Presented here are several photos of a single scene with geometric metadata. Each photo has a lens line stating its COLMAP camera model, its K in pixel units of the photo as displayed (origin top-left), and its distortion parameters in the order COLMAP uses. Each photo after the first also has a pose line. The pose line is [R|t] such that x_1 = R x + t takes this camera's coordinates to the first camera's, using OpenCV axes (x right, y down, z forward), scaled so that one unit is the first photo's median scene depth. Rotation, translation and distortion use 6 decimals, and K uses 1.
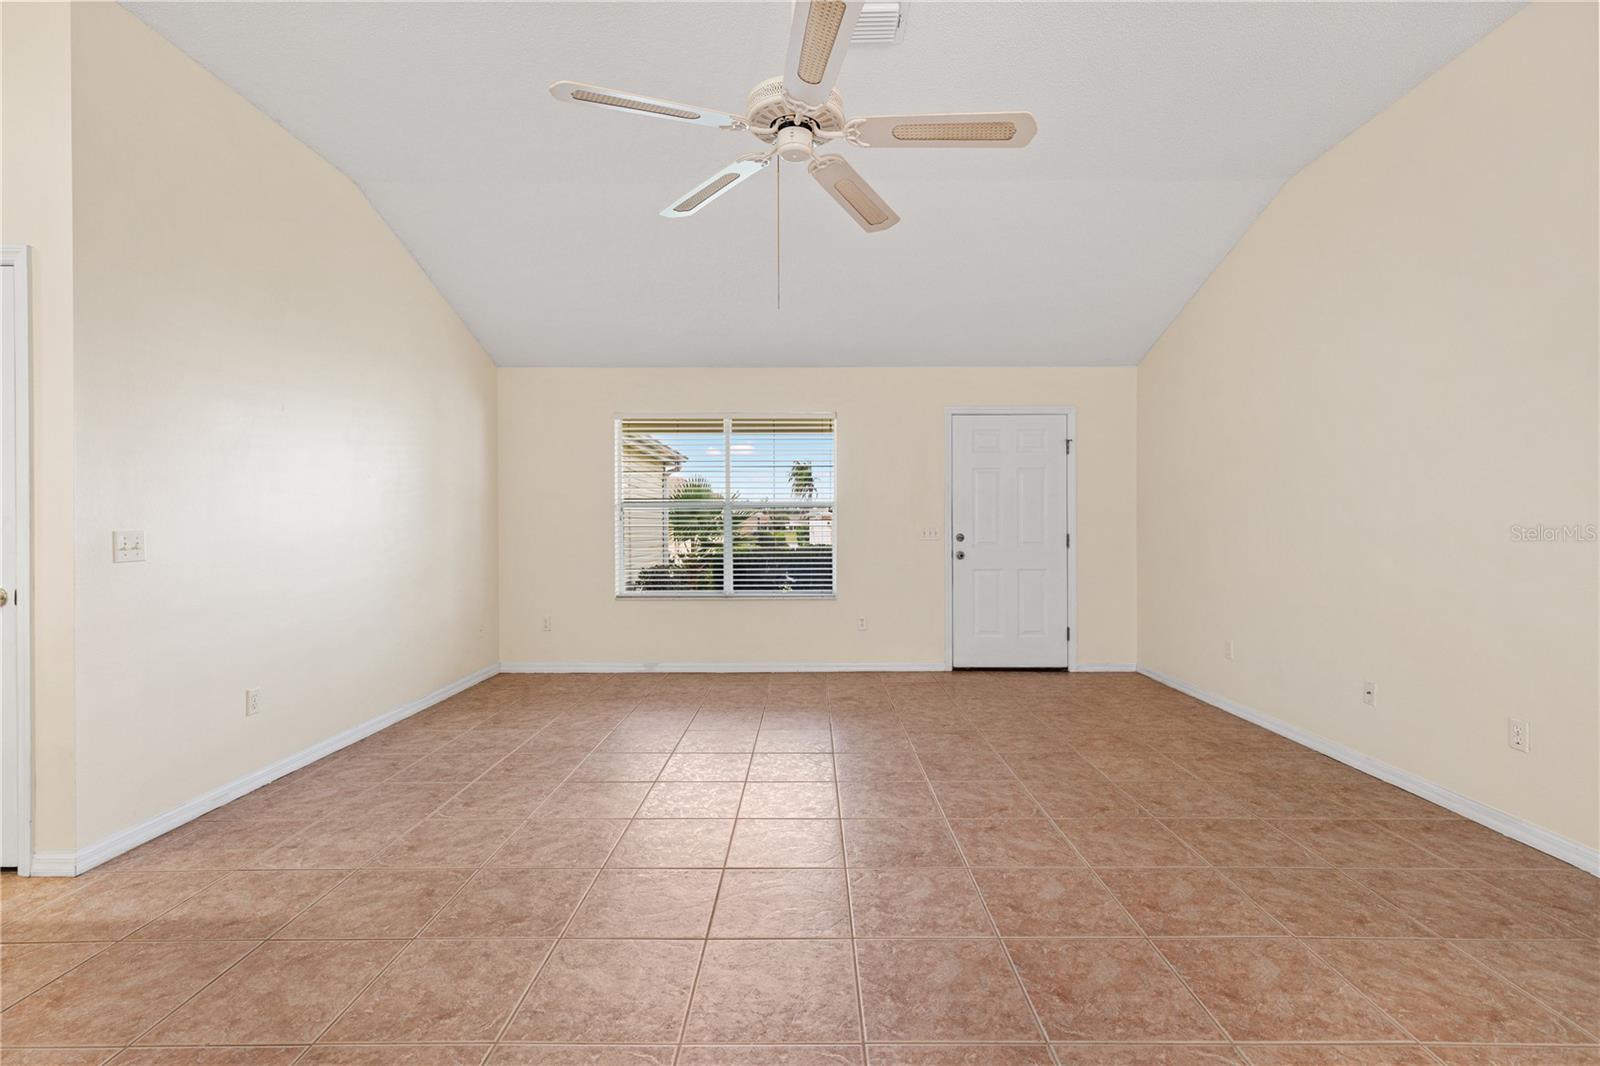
lens RADIAL K [[722.5, 0, 804.3], [0, 722.5, 528.9], [0, 0, 1]] dist [0.009600, -0.001260]
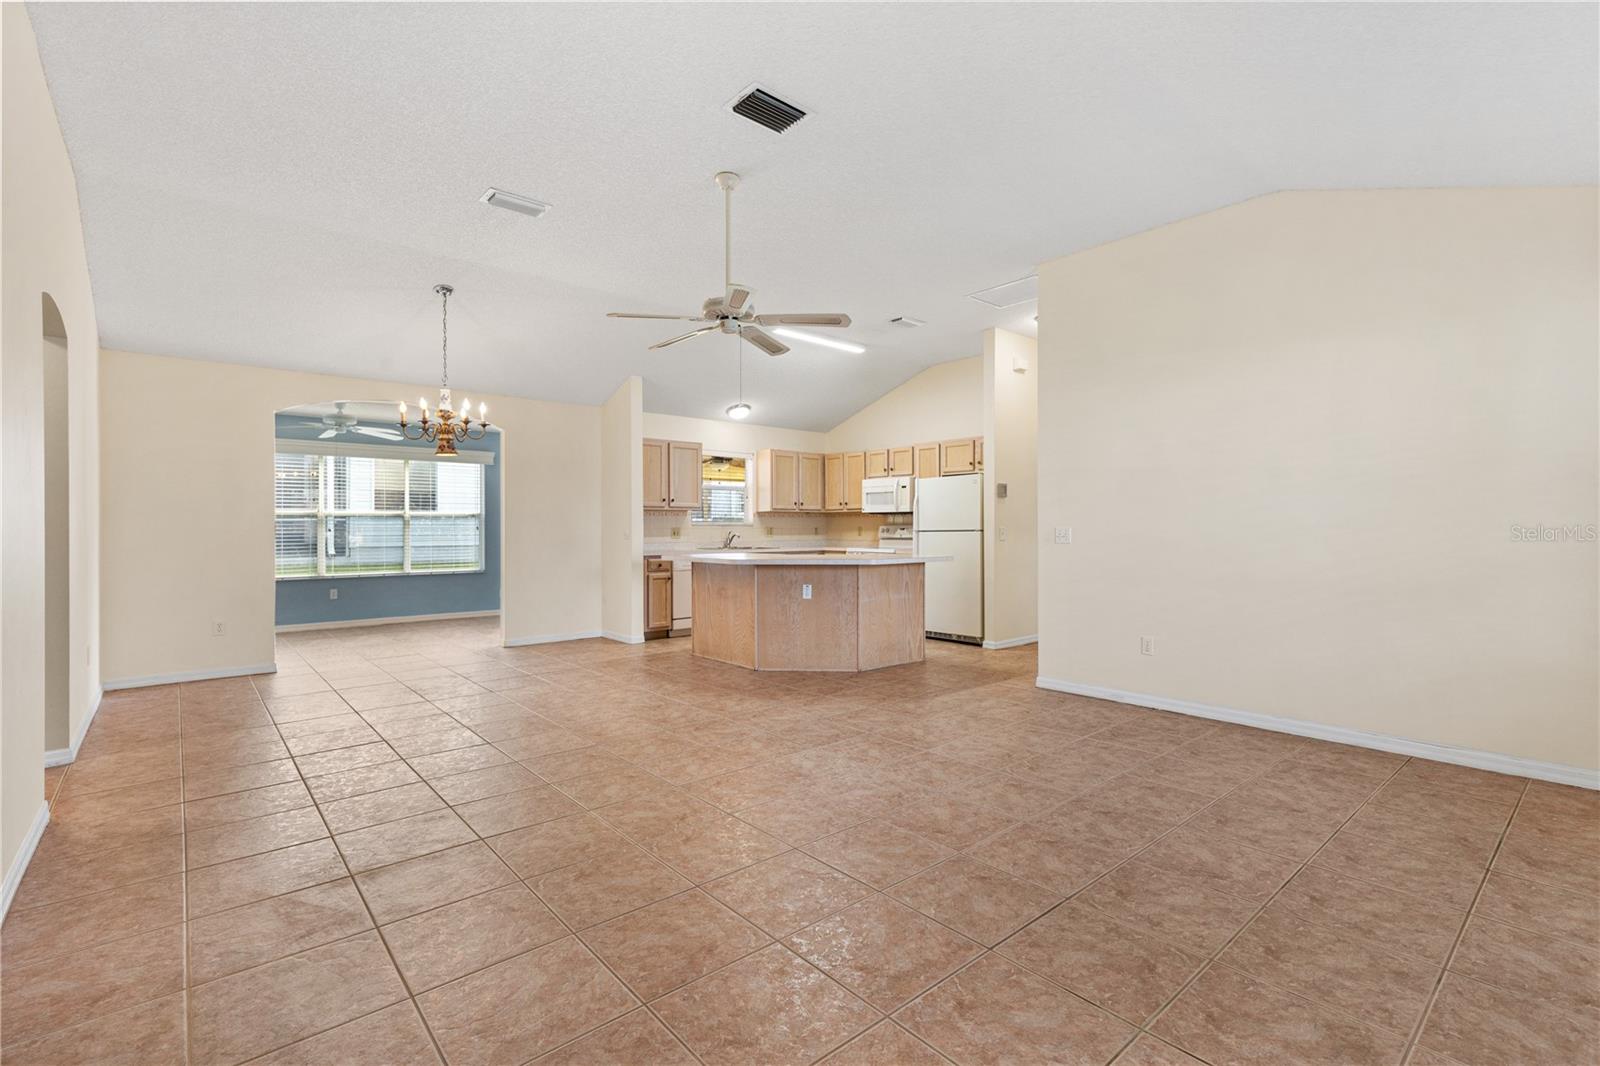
lens RADIAL K [[722.5, 0, 809.9], [0, 722.5, 529.8], [0, 0, 1]] dist [0.009600, -0.001260]
pose [[-0.748173, 0.007993, -0.663456, 0.668840], [0.002017, 0.999950, 0.009771, -0.008374], [0.663501, 0.005972, -0.748152, 1.569555]]
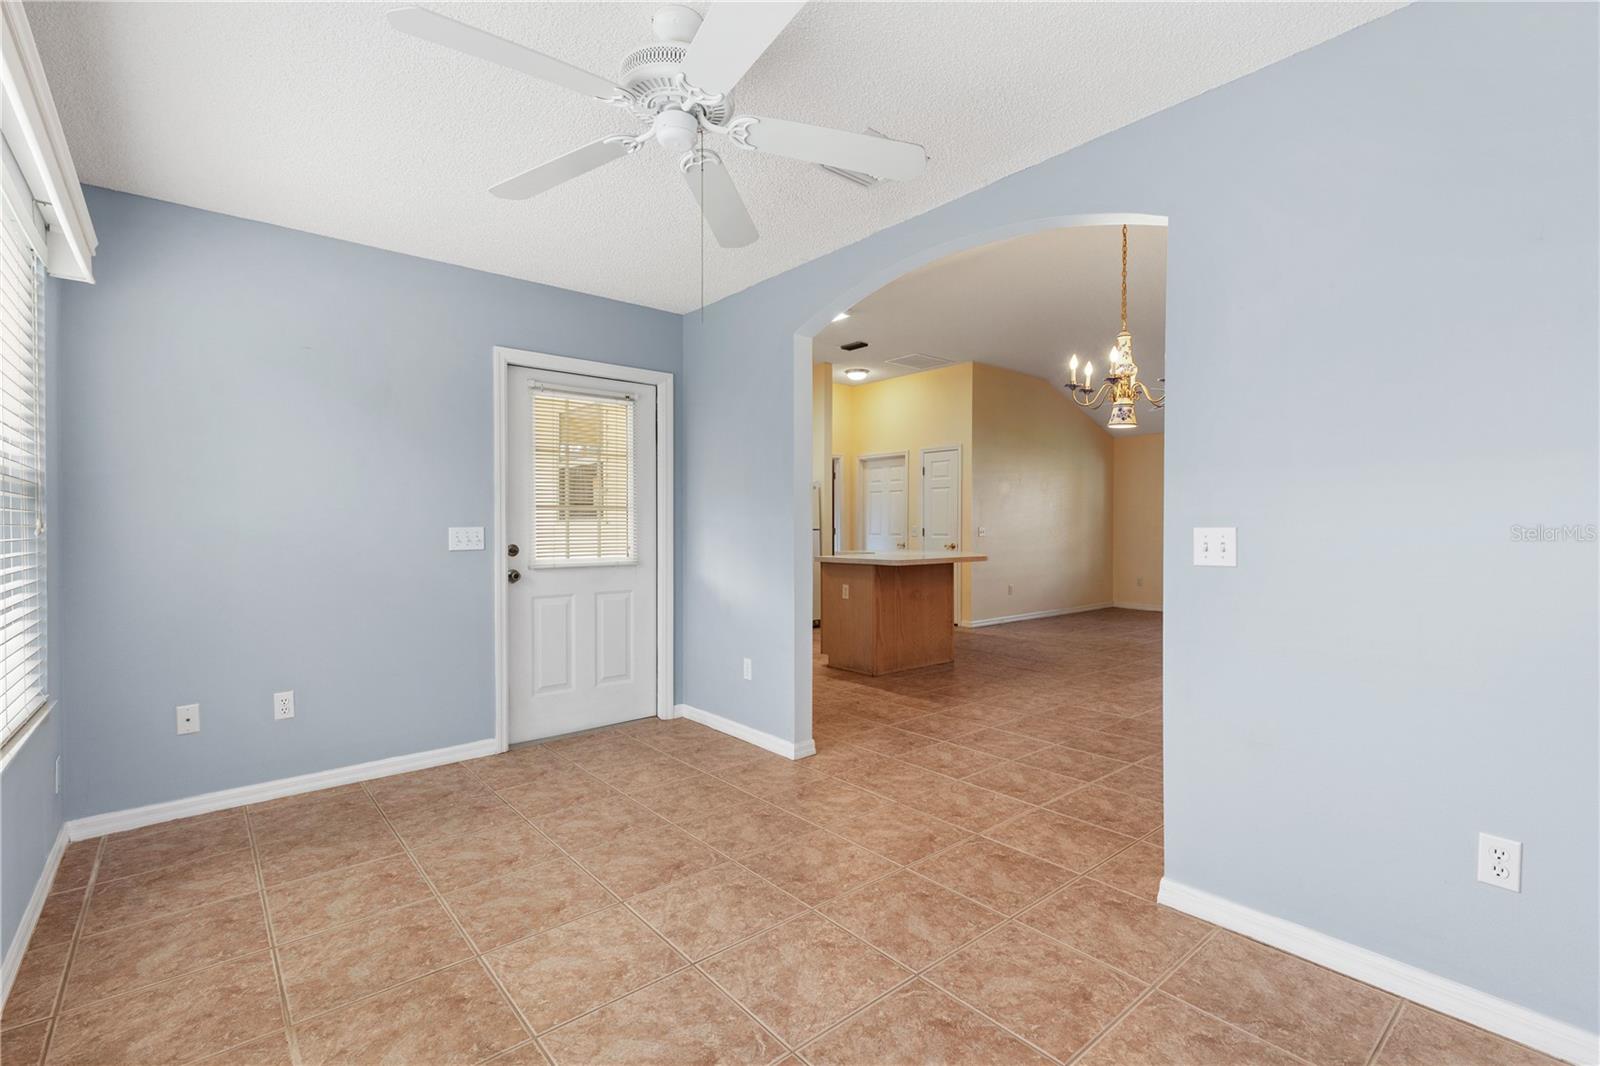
lens RADIAL K [[722.5, 0, 802.3], [0, 722.5, 512.3], [0, 0, 1]] dist [0.009600, -0.001260]
pose [[0.645646, -0.012948, -0.763527, 0.770915], [-0.004604, 0.999772, -0.020848, 0.008658], [0.763623, 0.016975, 0.645440, -1.297730]]
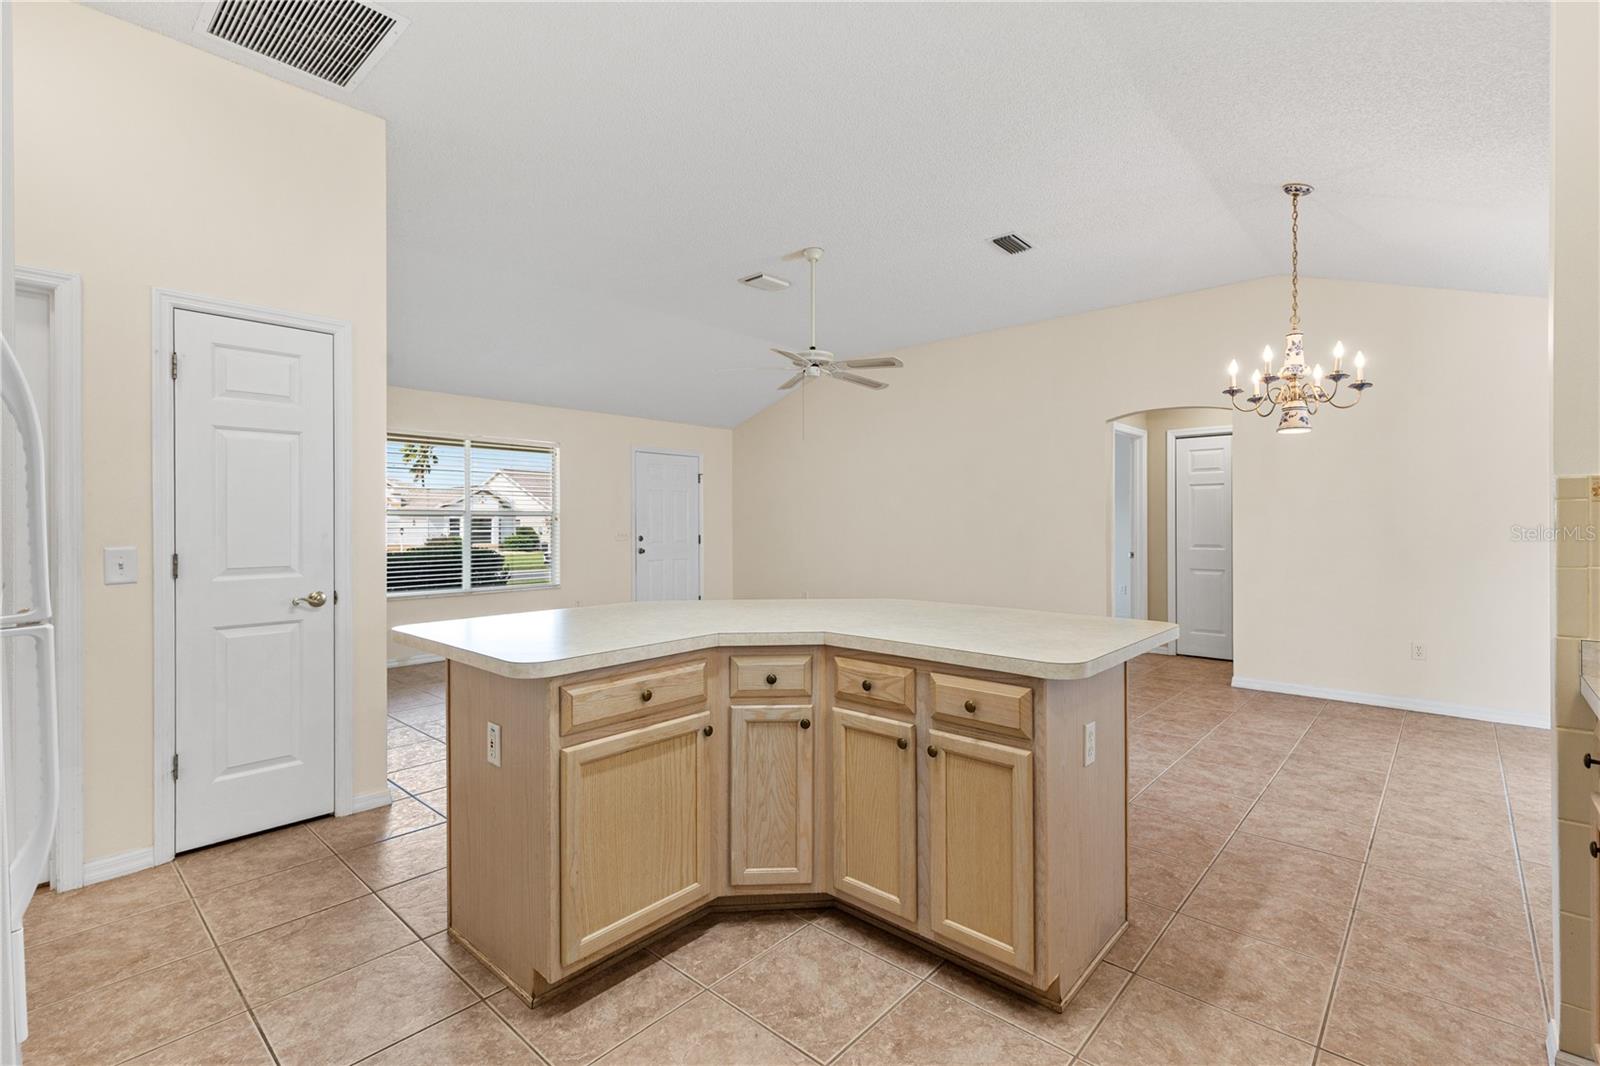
lens RADIAL K [[722.5, 0, 809.1], [0, 722.5, 524.9], [0, 0, 1]] dist [0.009600, -0.001260]
pose [[0.661192, -0.001961, 0.750214, -1.084920], [0.003550, 0.999994, -0.000514, -0.022140], [-0.750209, 0.003003, 0.661194, -0.324800]]
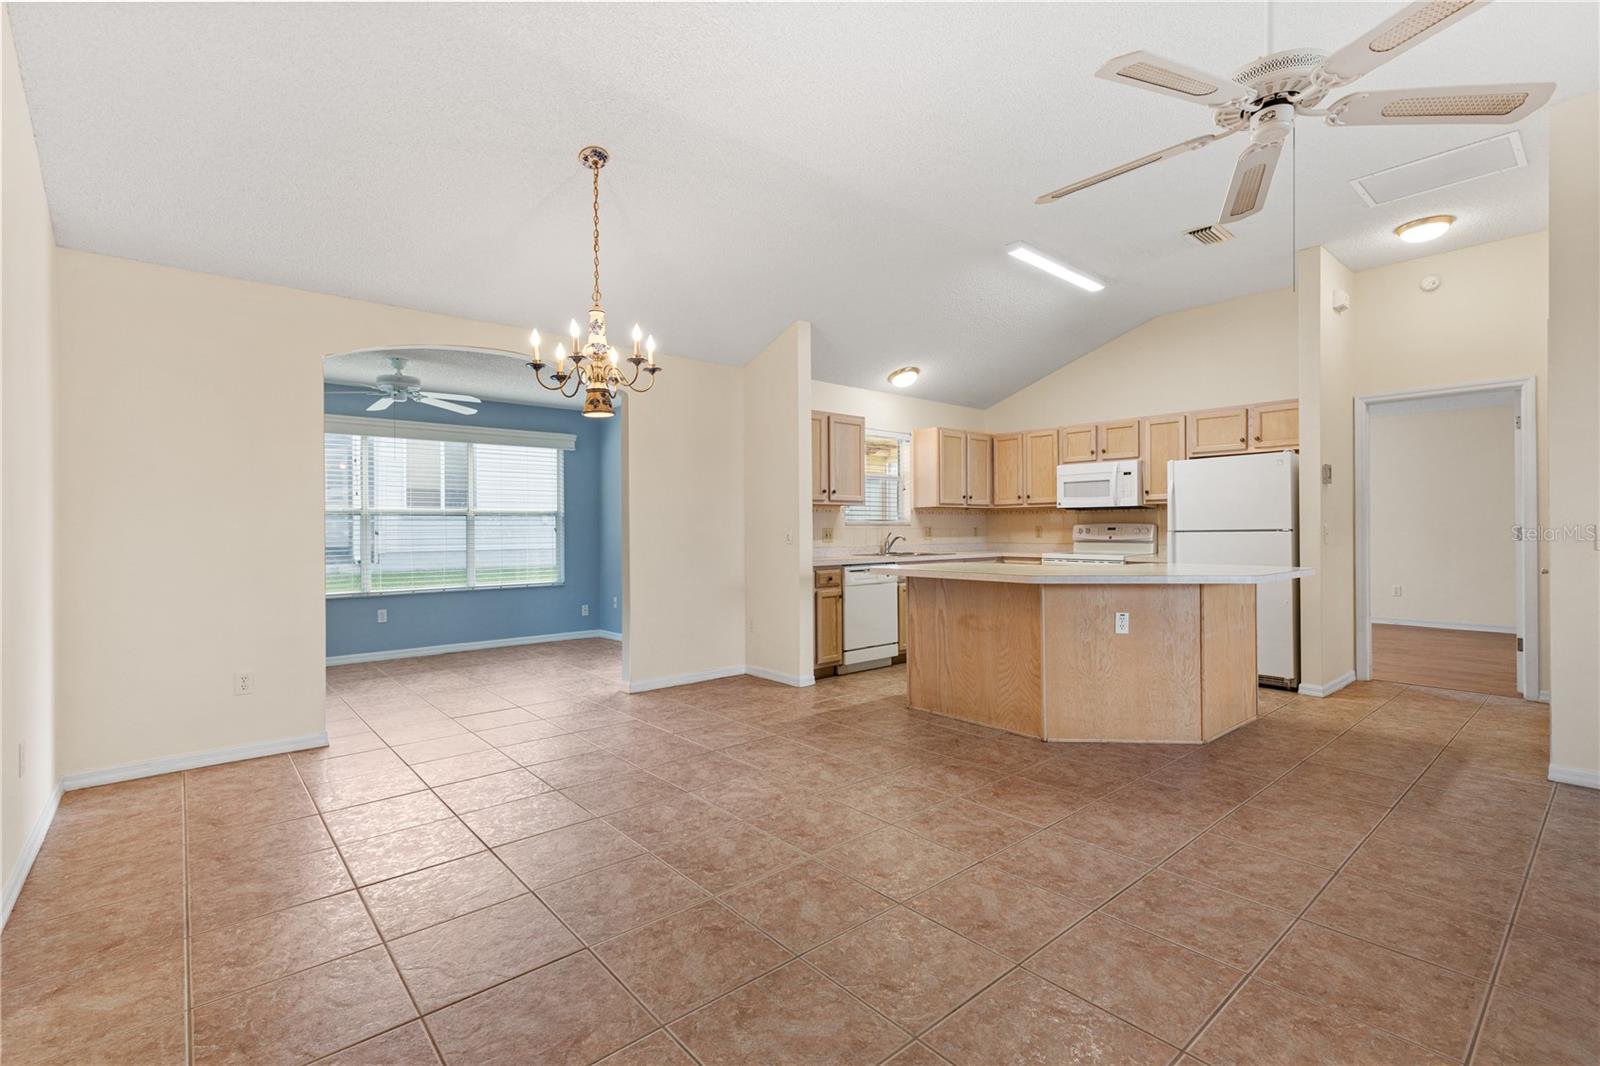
lens RADIAL K [[722.5, 0, 808.8], [0, 722.5, 525.8], [0, 0, 1]] dist [0.009600, -0.001260]
pose [[-0.749743, 0.006377, -0.661698, 0.662764], [0.005767, 0.999979, 0.003103, -0.004230], [0.661704, -0.001490, -0.749764, 0.805915]]
